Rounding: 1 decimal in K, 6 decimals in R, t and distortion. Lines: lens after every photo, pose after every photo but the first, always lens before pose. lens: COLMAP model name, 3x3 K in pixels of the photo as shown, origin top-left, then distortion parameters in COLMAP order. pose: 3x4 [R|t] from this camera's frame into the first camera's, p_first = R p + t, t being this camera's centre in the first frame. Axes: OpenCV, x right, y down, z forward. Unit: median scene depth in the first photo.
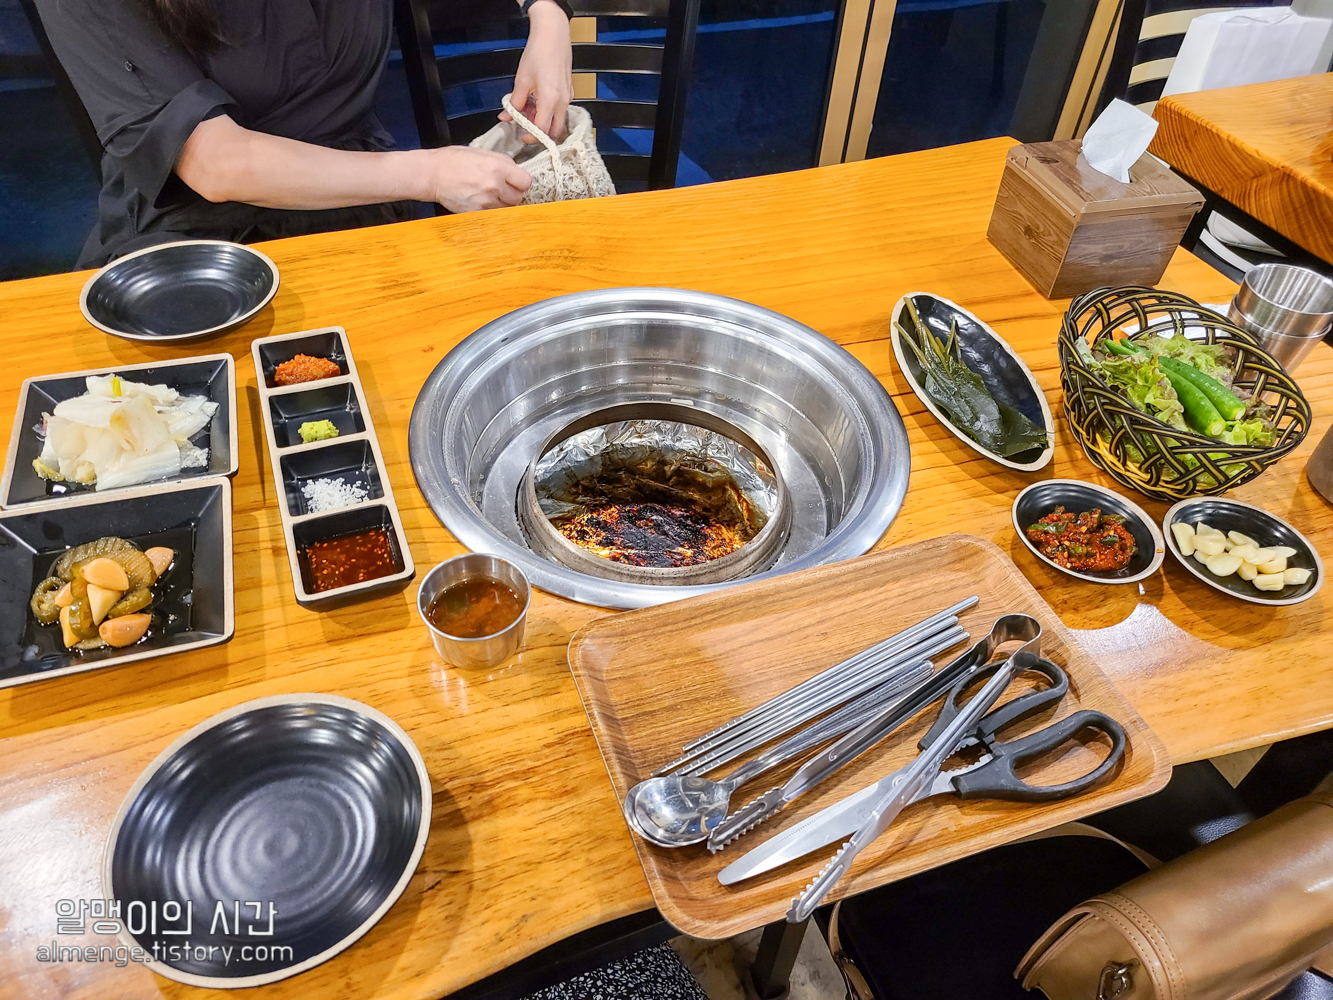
lens RADIAL K [[959.7, 0, 661.4], [0, 959.7, 510.2], [0, 0, 1]] dist [-0.000018, -0.001912]
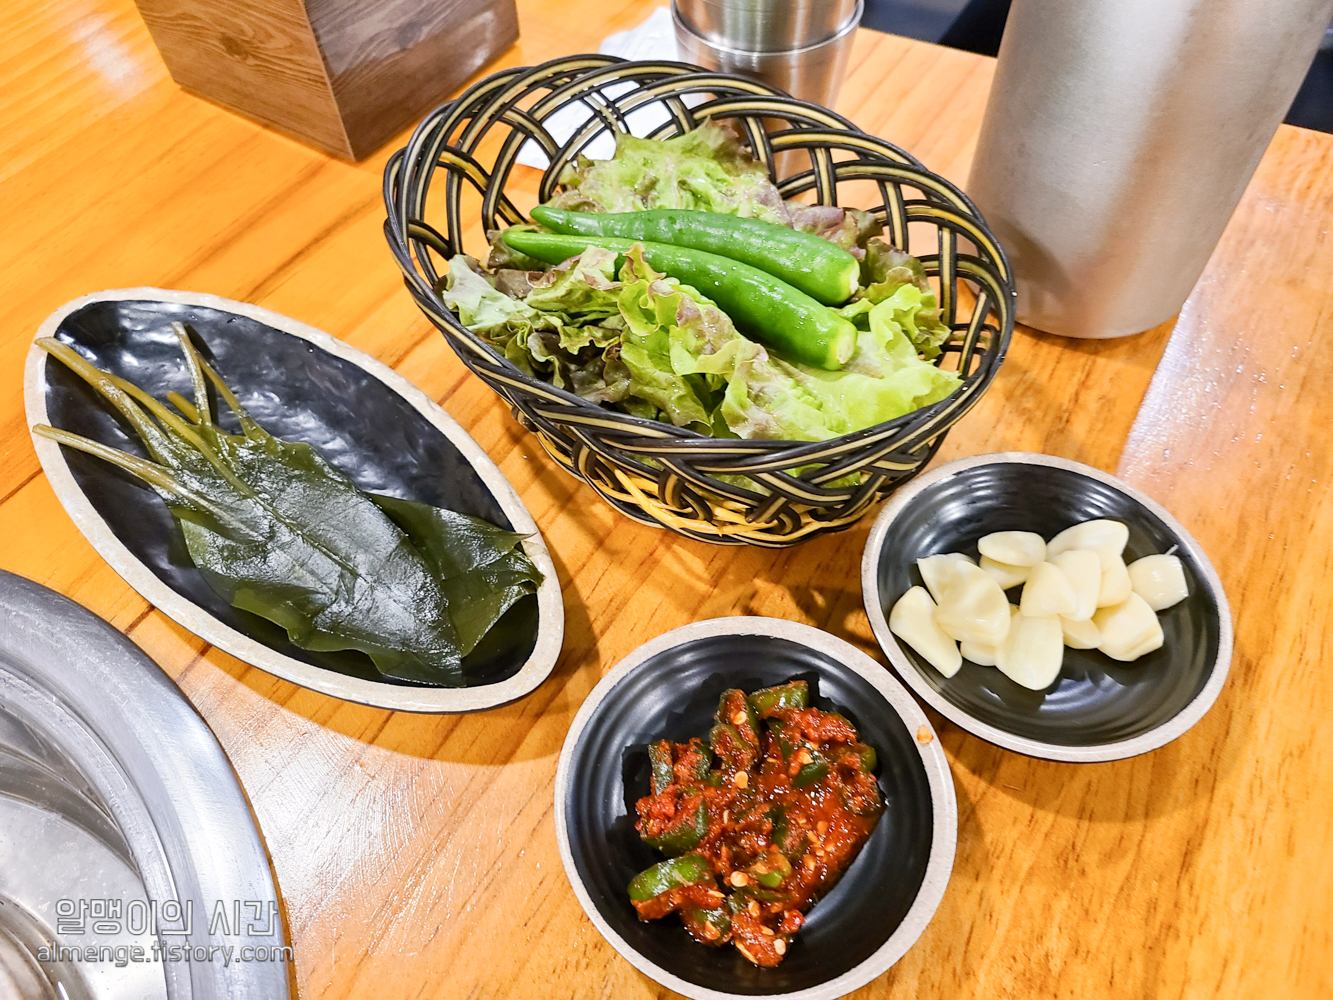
lens RADIAL K [[1024.0, 0, 666.5], [0, 1024.0, 500.0], [0, 0, 1]] dist [0.003308, -0.015241]
pose [[0.744567, -0.568502, 0.349893, 0.309970], [0.506183, 0.822528, 0.259283, -0.171905], [-0.435199, -0.015944, 0.900193, 0.596216]]
